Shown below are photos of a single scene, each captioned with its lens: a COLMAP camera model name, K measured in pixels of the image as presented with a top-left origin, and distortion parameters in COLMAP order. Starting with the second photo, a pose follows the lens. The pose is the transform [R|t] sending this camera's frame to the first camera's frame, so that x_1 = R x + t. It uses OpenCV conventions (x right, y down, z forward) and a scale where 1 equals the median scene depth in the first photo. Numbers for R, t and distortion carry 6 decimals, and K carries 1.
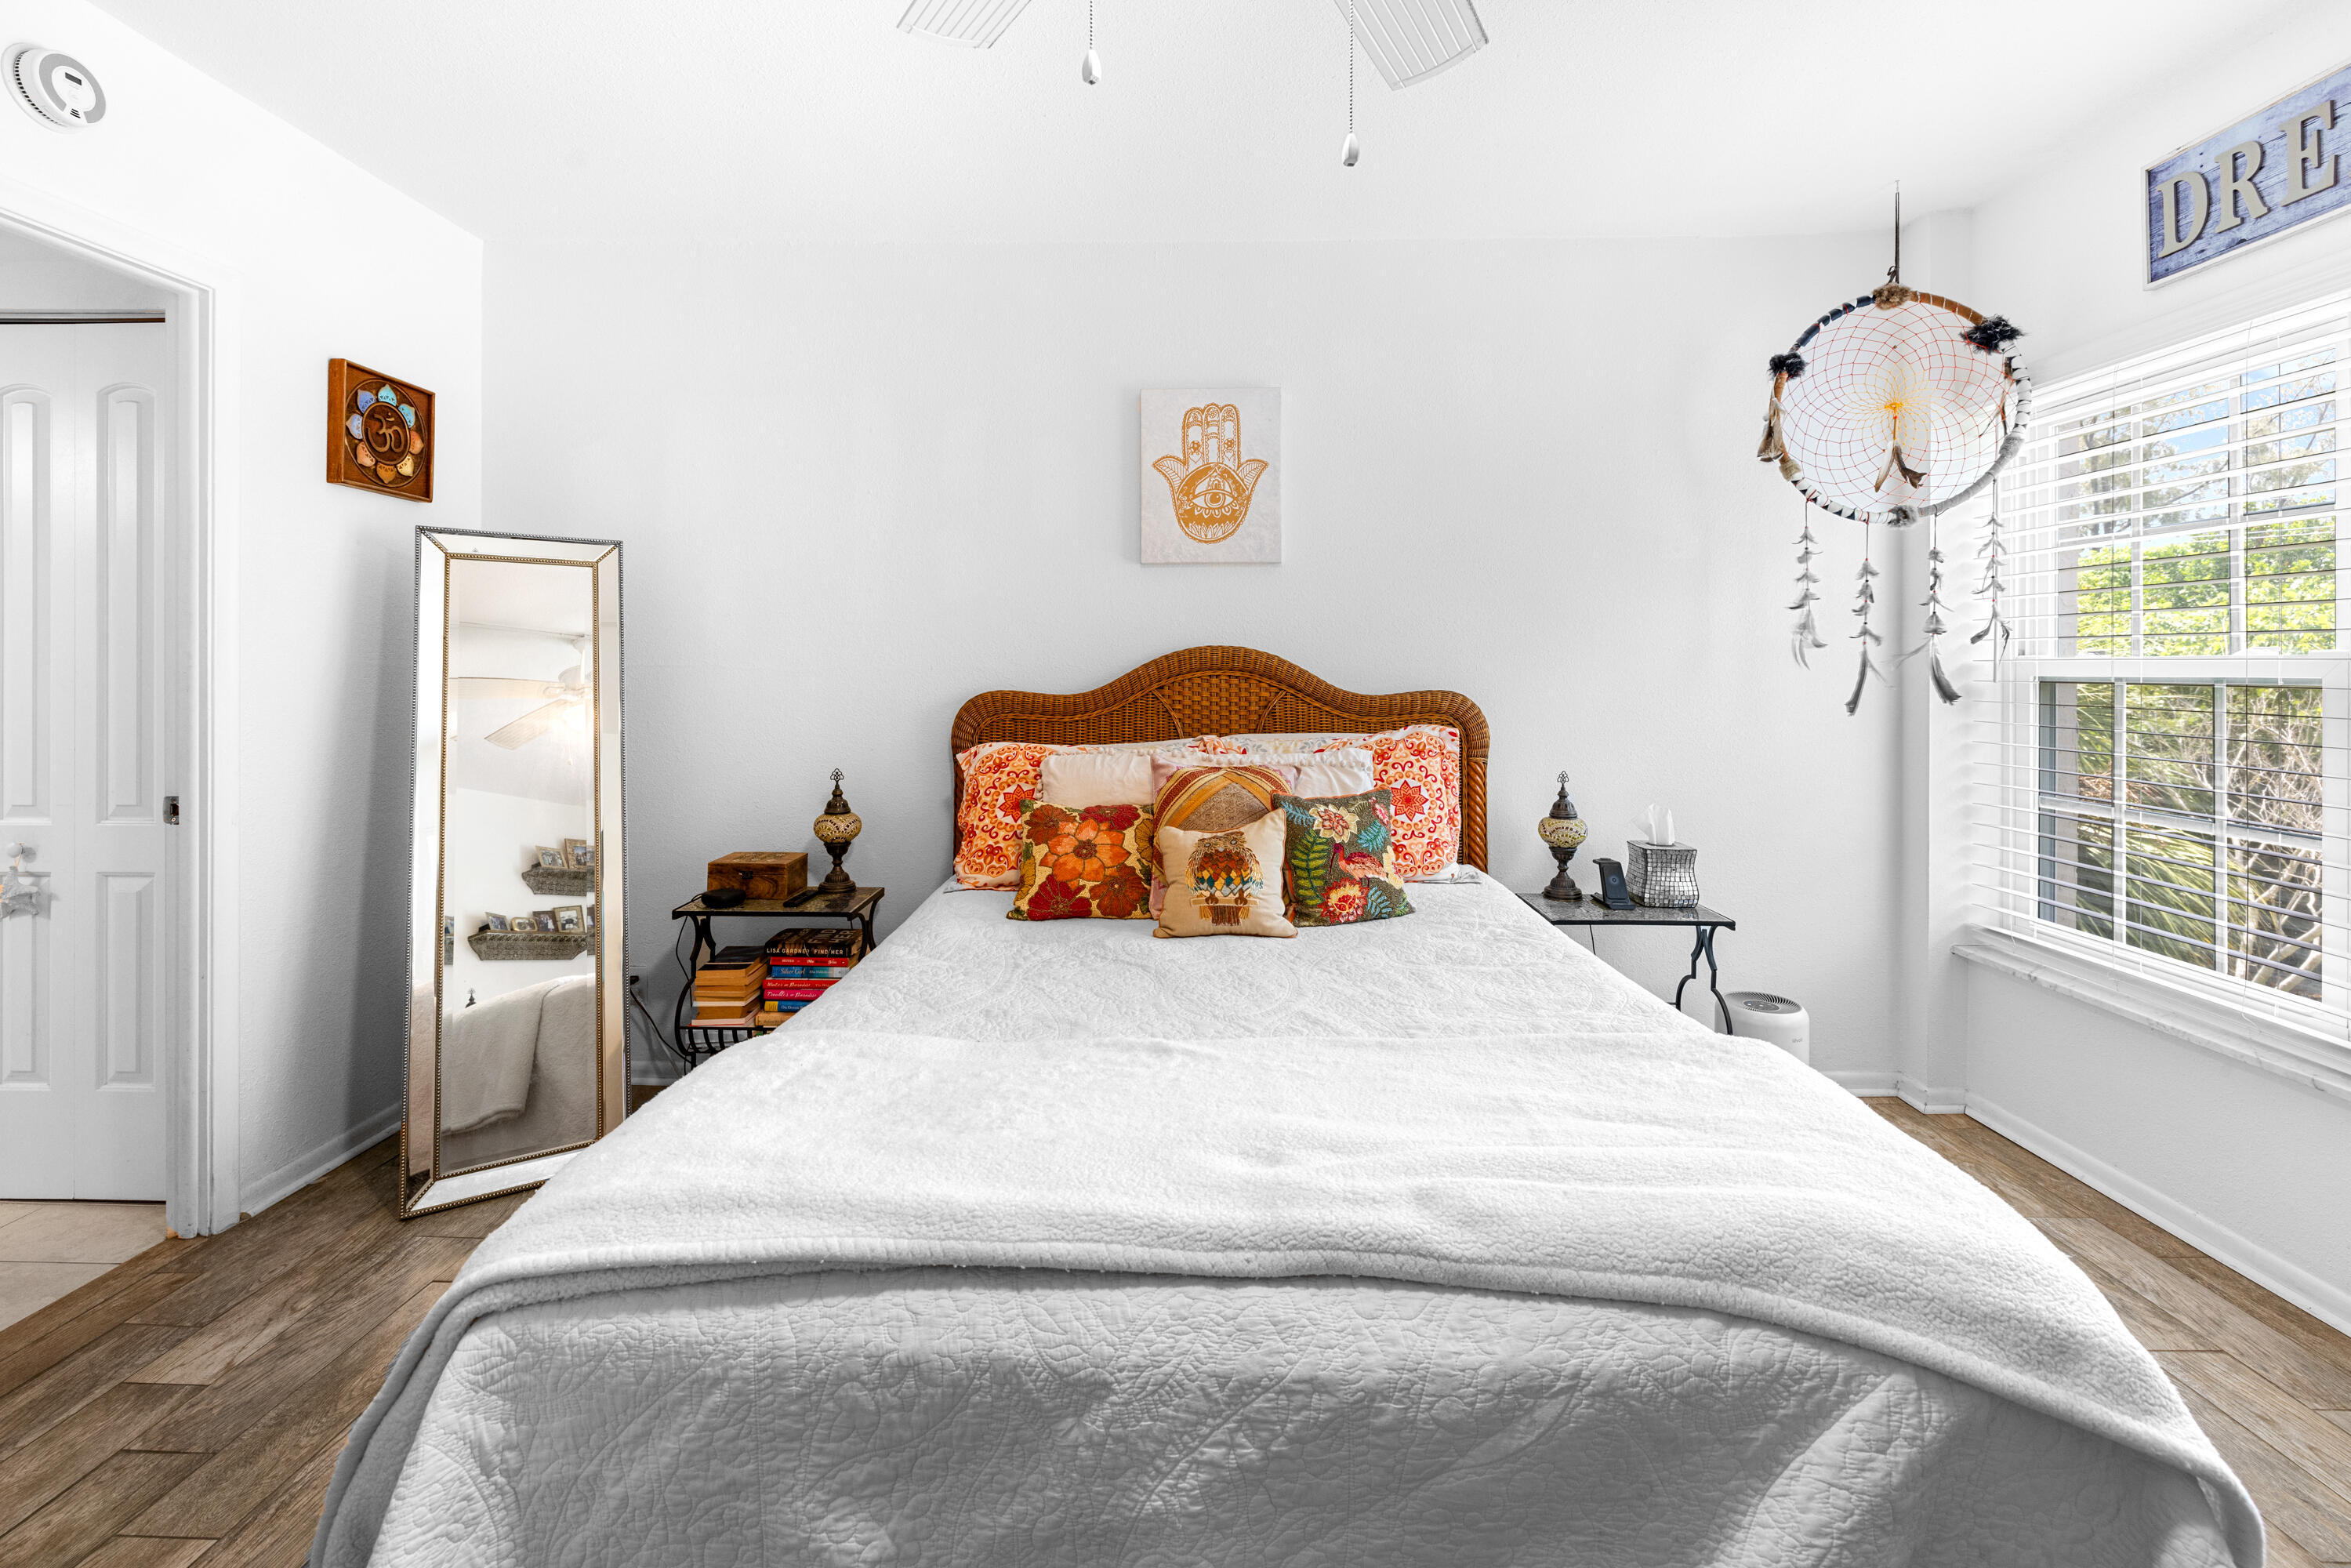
lens RADIAL K [[1027.7, 0, 1174.1], [0, 1027.7, 694.2], [0, 0, 1]] dist [-0.000467, 0.000549]
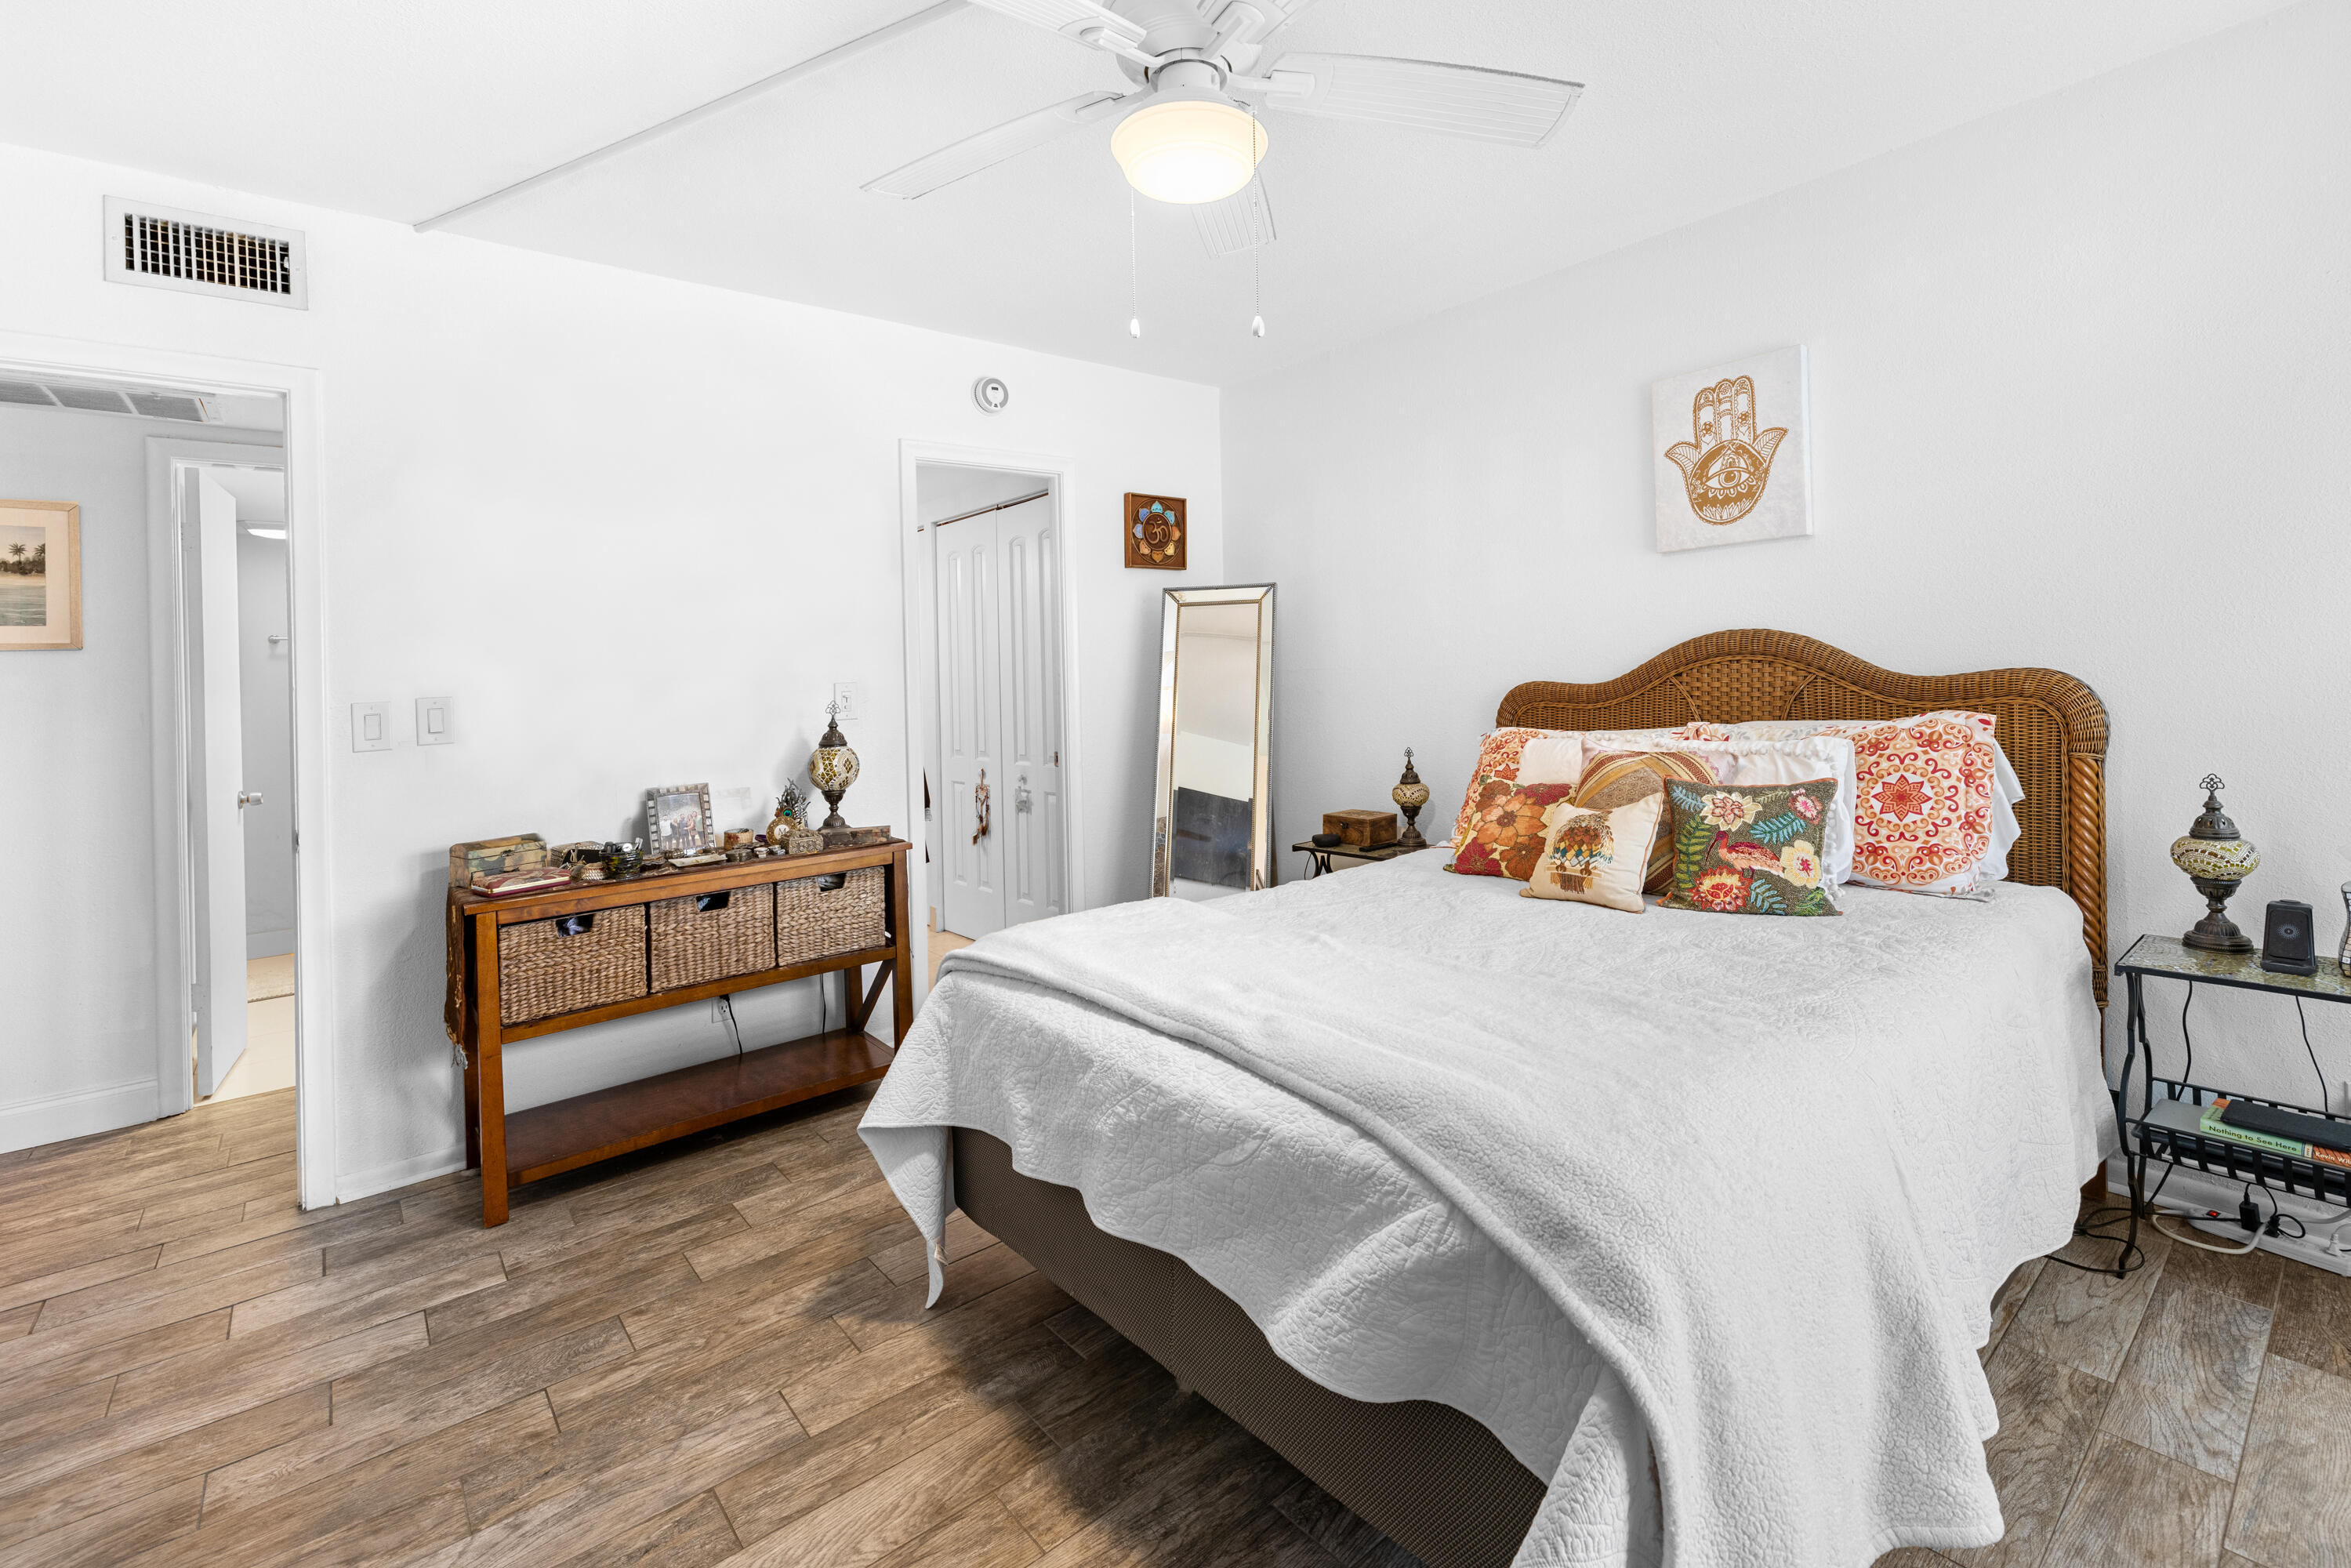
lens RADIAL K [[1027.7, 0, 1174.1], [0, 1027.7, 694.2], [0, 0, 1]] dist [-0.000467, 0.000549]
pose [[0.650790, -0.015379, -0.759102, 0.524629], [0.022810, 0.999740, -0.000699, 0.002617], [0.758915, -0.016861, 0.650971, -0.034127]]
